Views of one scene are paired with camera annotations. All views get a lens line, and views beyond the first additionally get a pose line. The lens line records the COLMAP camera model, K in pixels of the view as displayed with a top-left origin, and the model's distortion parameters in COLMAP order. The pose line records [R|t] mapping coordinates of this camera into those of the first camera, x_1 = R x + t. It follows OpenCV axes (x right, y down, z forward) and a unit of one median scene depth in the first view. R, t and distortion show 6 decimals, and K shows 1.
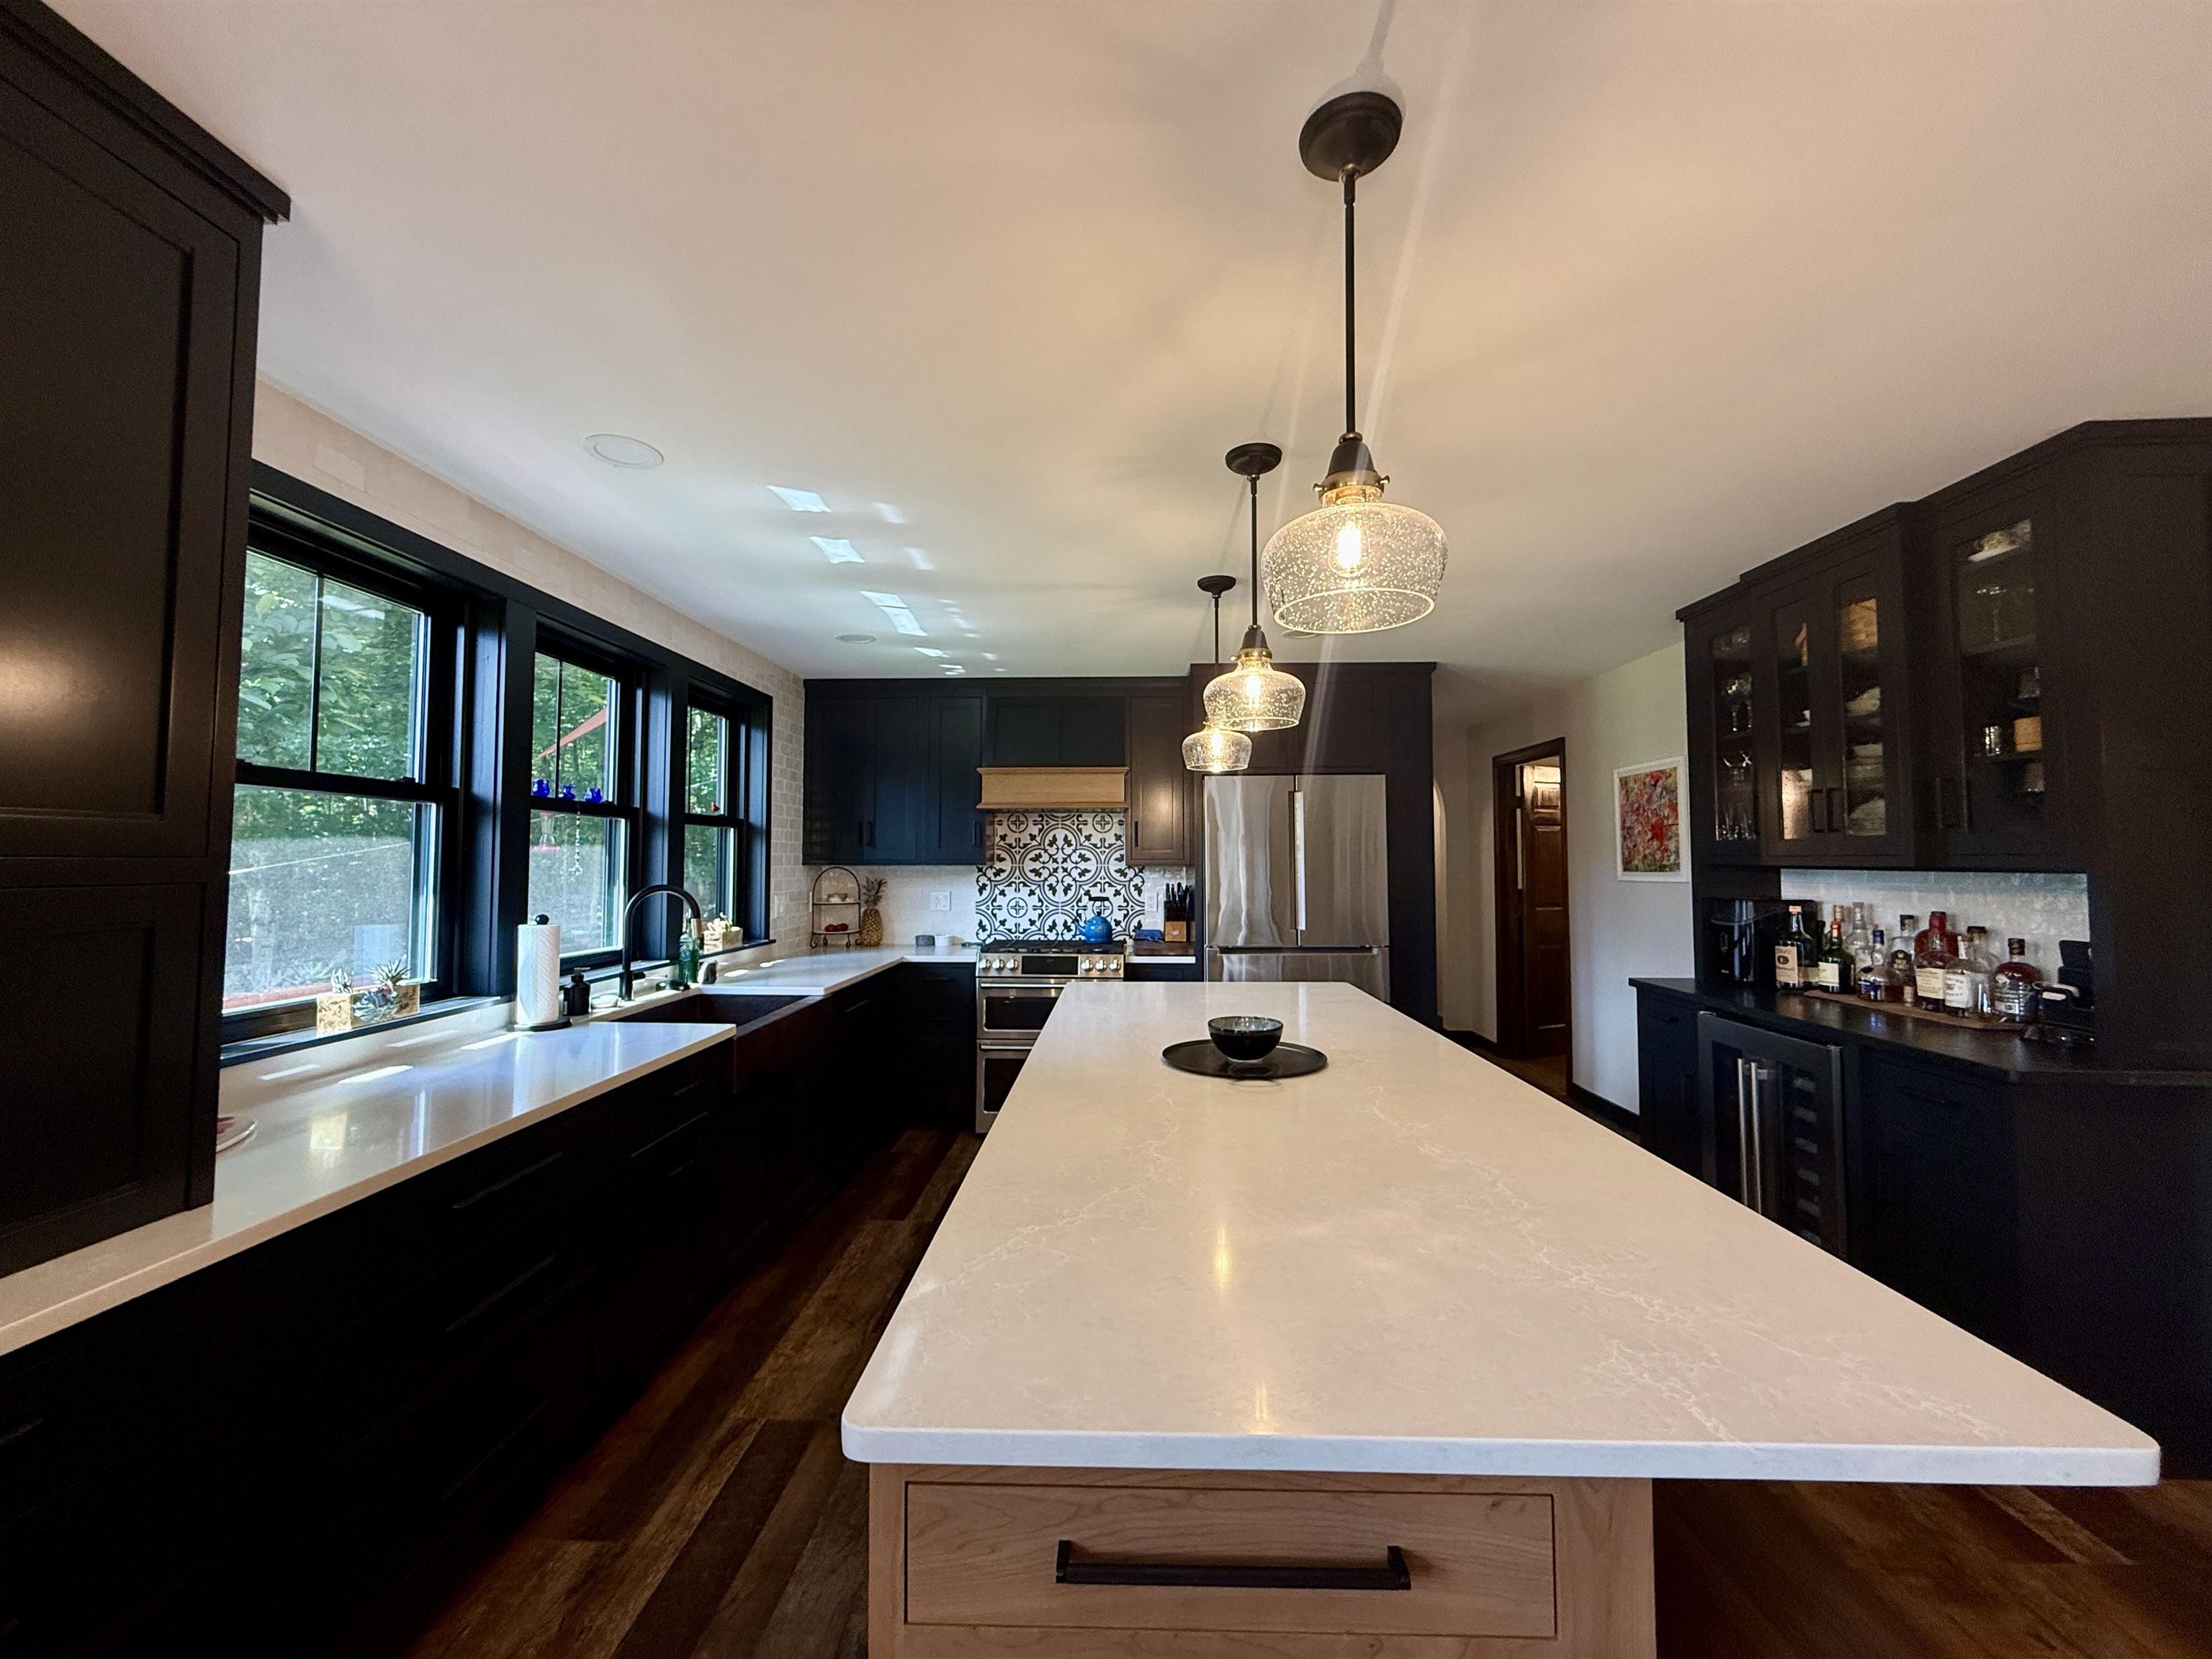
lens RADIAL K [[885.8, 0, 1108.1], [0, 885.8, 826.2], [0, 0, 1]] dist [-0.000514, 0.000021]
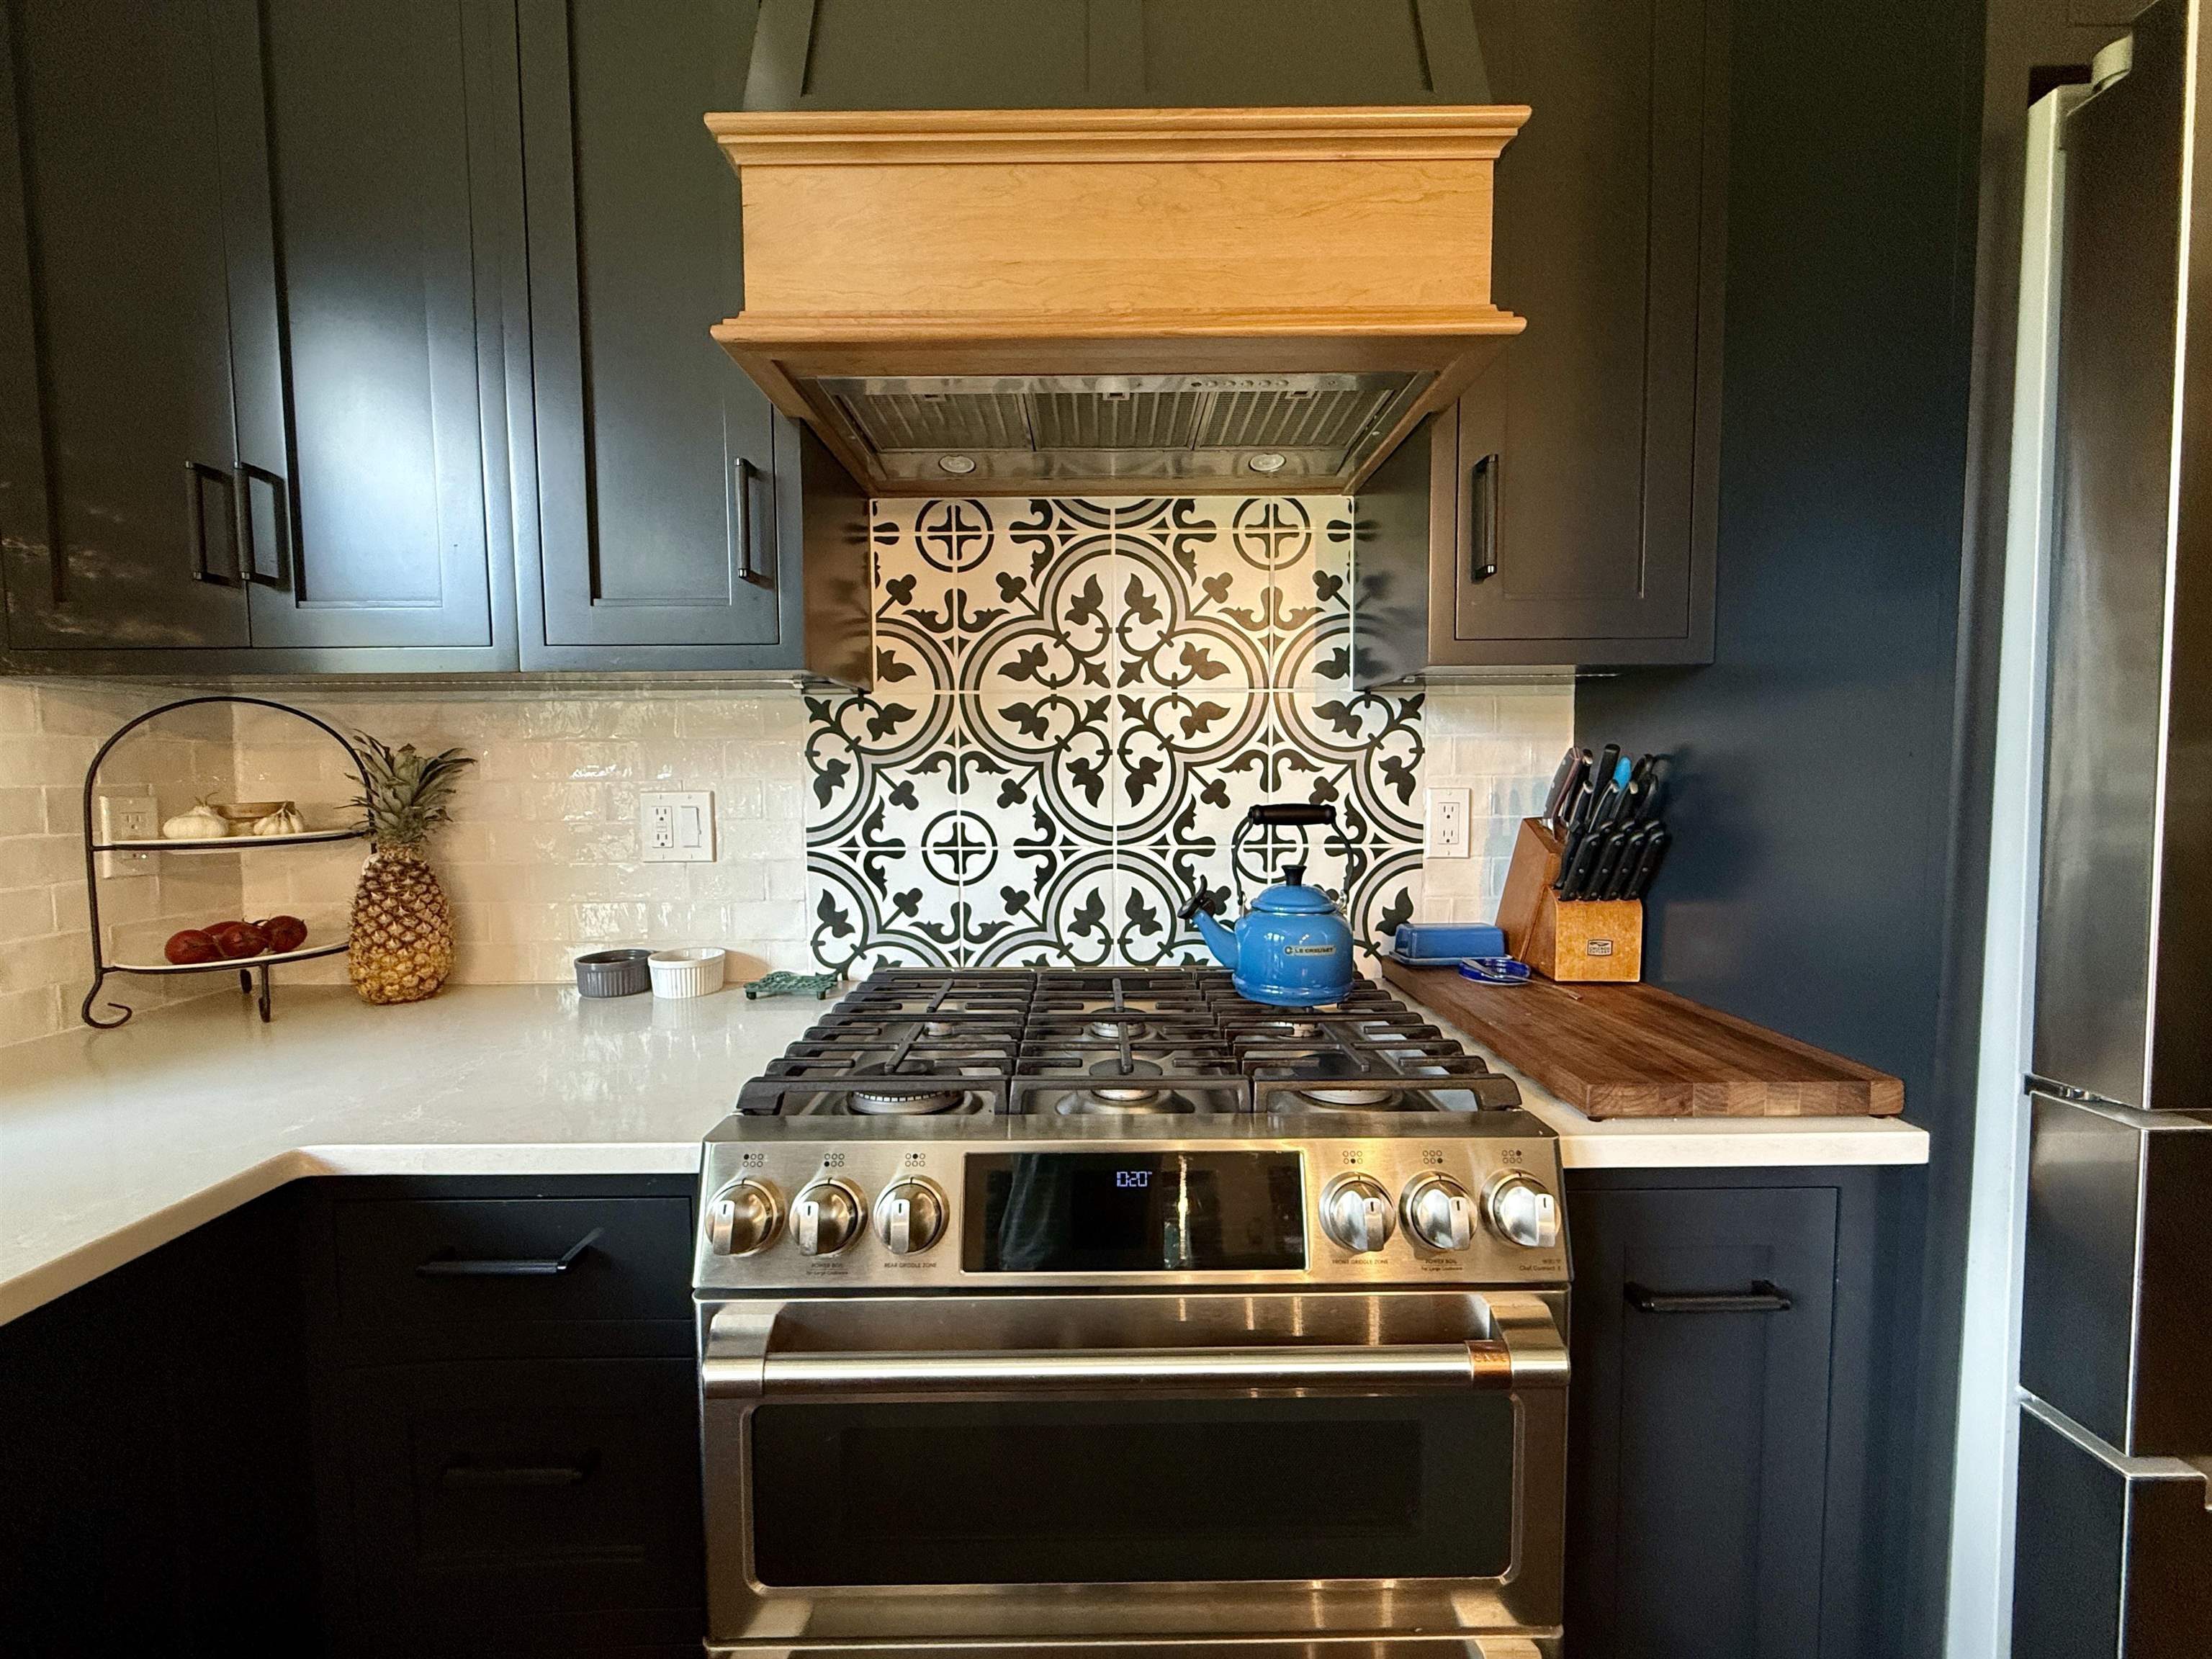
lens RADIAL K [[885.8, 0, 1101.5], [0, 885.8, 831.2], [0, 0, 1]] dist [-0.000514, 0.000021]
pose [[0.999732, -0.009029, 0.021332, -0.064372], [0.006824, 0.994839, 0.101239, 0.059227], [-0.022136, -0.101066, 0.994633, 0.726555]]
